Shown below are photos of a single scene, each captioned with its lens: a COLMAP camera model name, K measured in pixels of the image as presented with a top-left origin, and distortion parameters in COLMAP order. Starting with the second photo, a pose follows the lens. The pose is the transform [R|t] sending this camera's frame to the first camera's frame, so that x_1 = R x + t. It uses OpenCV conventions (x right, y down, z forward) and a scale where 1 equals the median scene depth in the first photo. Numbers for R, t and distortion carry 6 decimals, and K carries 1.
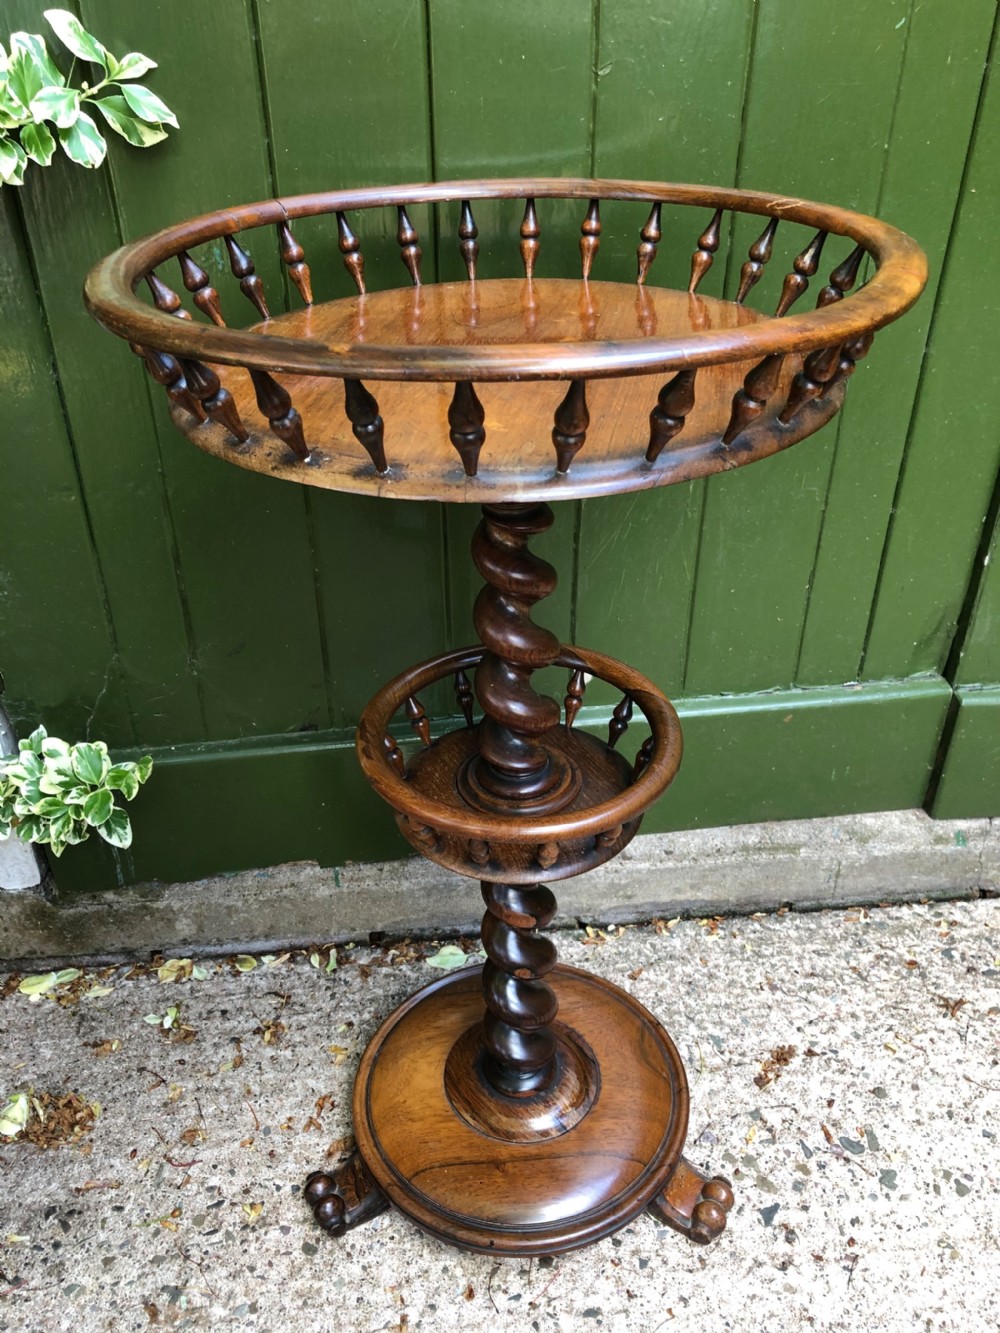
lens RADIAL K [[1088.9, 0, 501.5], [0, 1088.9, 660.6], [0, 0, 1]] dist [0.006548, 0.018668]
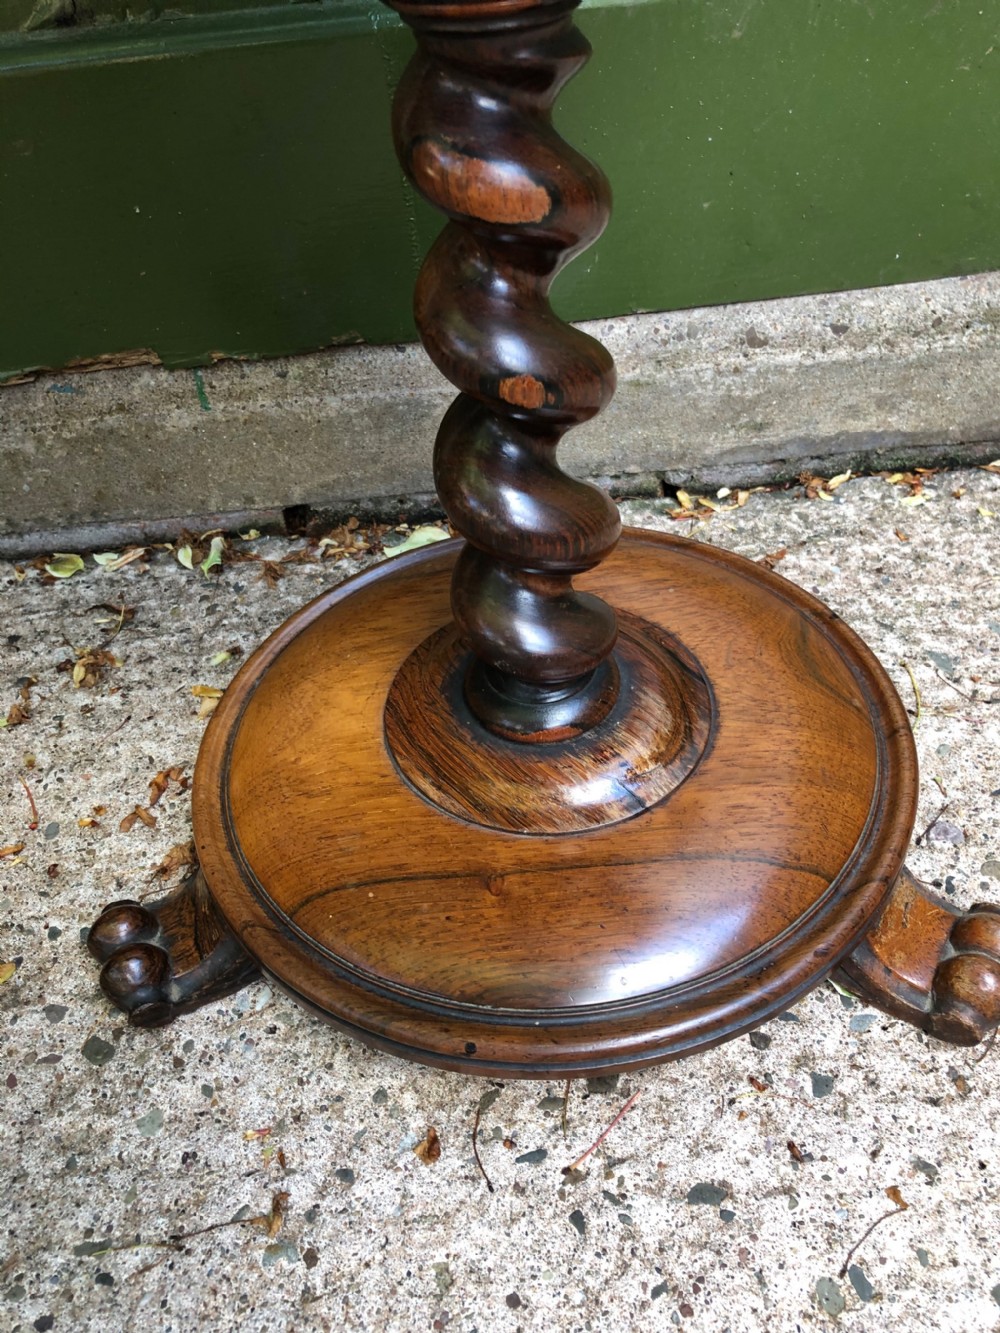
lens RADIAL K [[1100.0, 0, 497.1], [0, 1100.0, 658.9], [0, 0, 1]] dist [0.006816, 0.008911]
pose [[0.997250, -0.022206, -0.070710, 0.028824], [0.035532, 0.980517, 0.193195, 0.250339], [0.065042, -0.195176, 0.978609, 0.505566]]
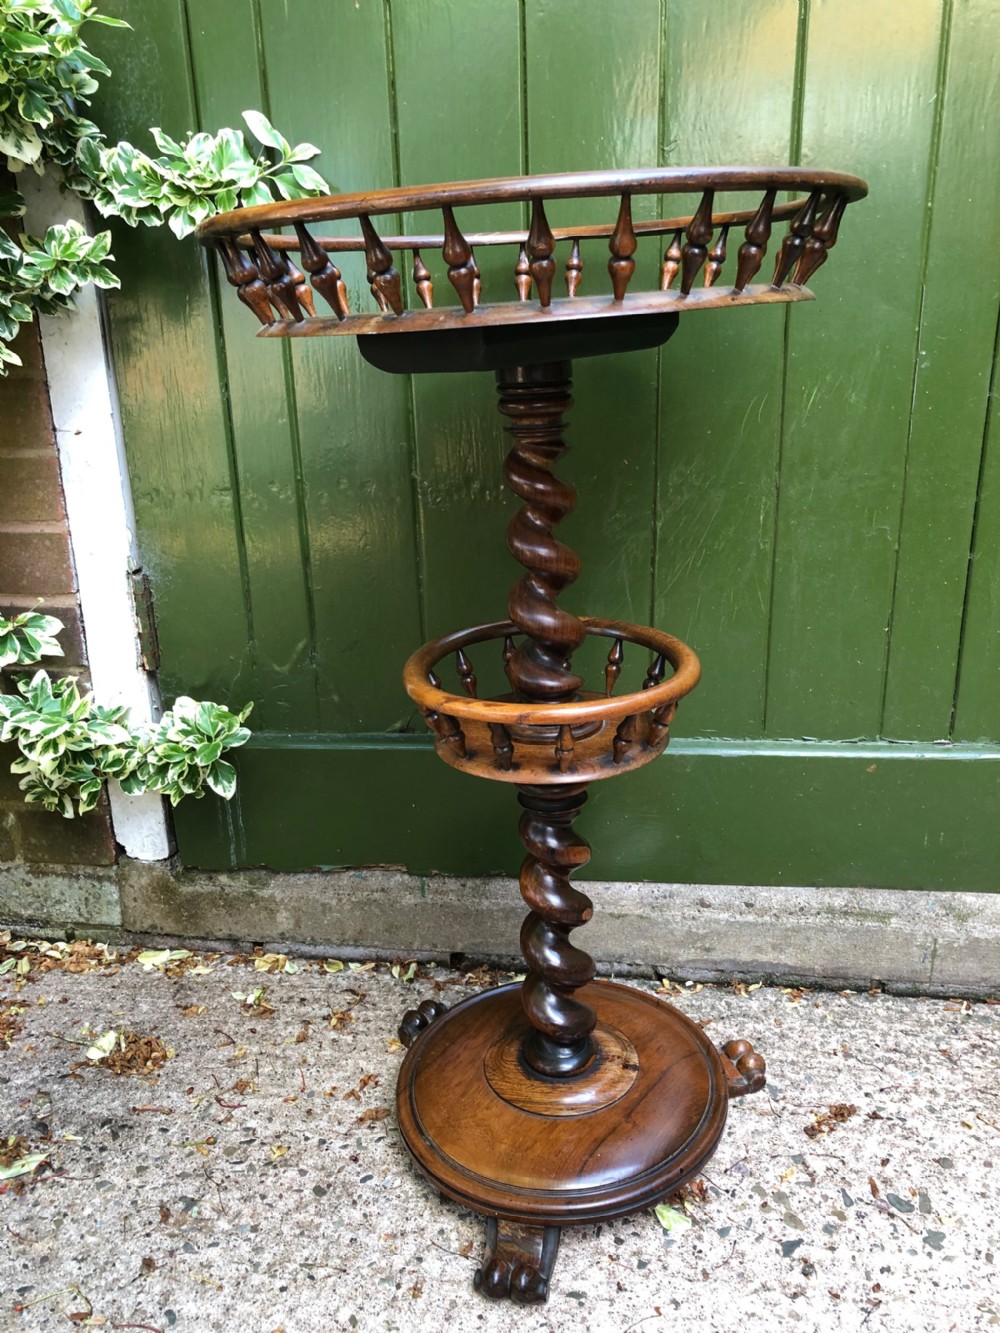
lens RADIAL K [[1088.9, 0, 501.5], [0, 1088.9, 660.6], [0, 0, 1]] dist [0.006548, 0.018668]
pose [[0.969570, 0.058699, -0.237671, 0.177497], [-0.112010, 0.969620, -0.217466, 0.226393], [0.217686, 0.237470, 0.946689, -0.043108]]
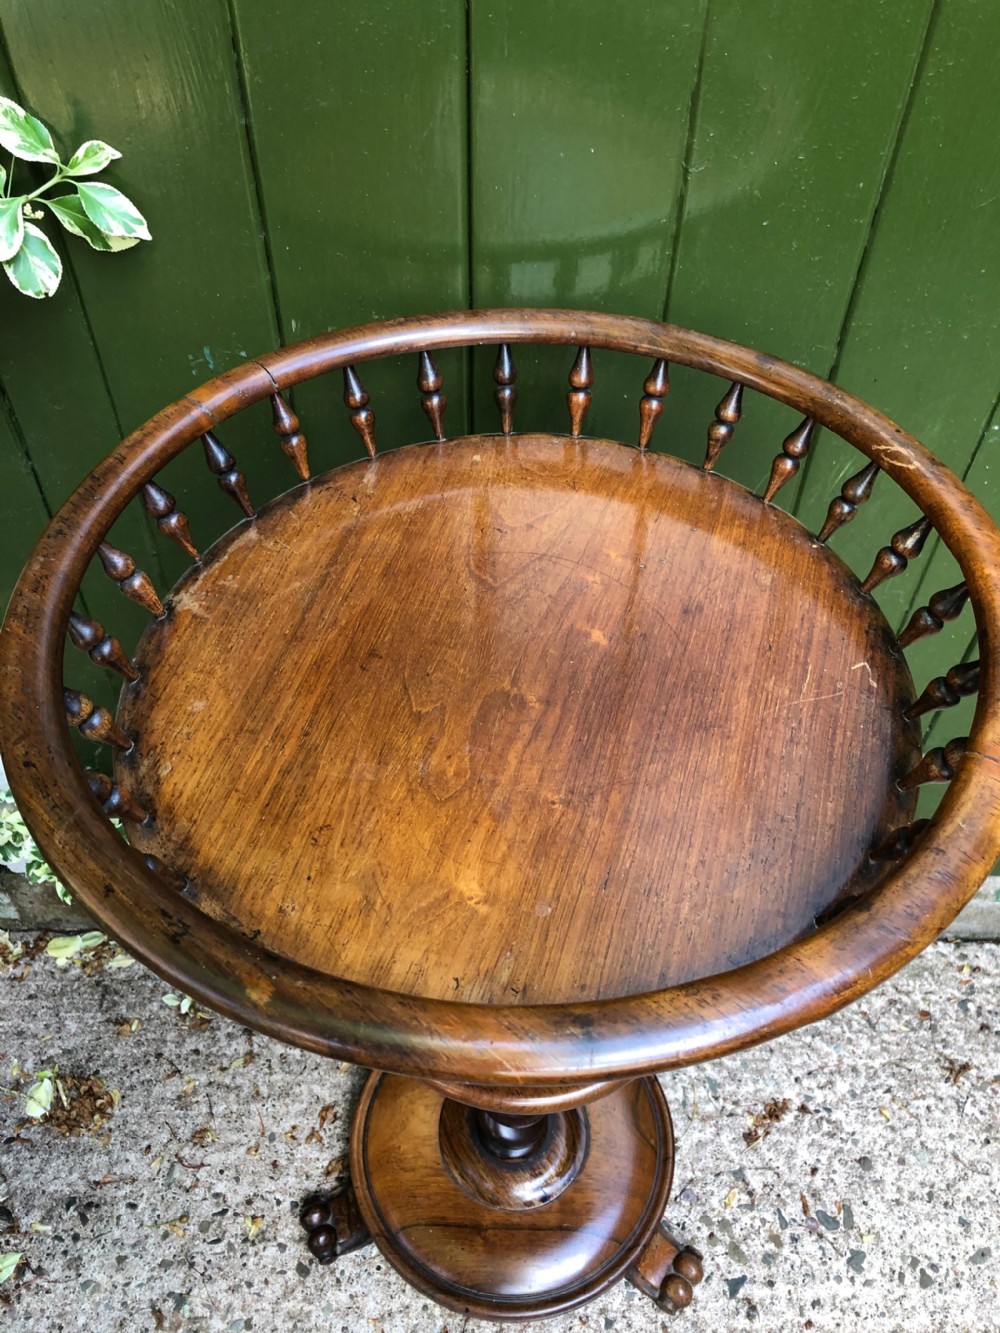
lens RADIAL K [[1078.2, 0, 503.9], [0, 1078.2, 655.5], [0, 0, 1]] dist [0.061651, -0.074578]
pose [[0.994736, 0.088086, -0.052351, 0.022145], [-0.070233, 0.958121, 0.277617, -0.313234], [0.074612, -0.272479, 0.959264, 0.125647]]
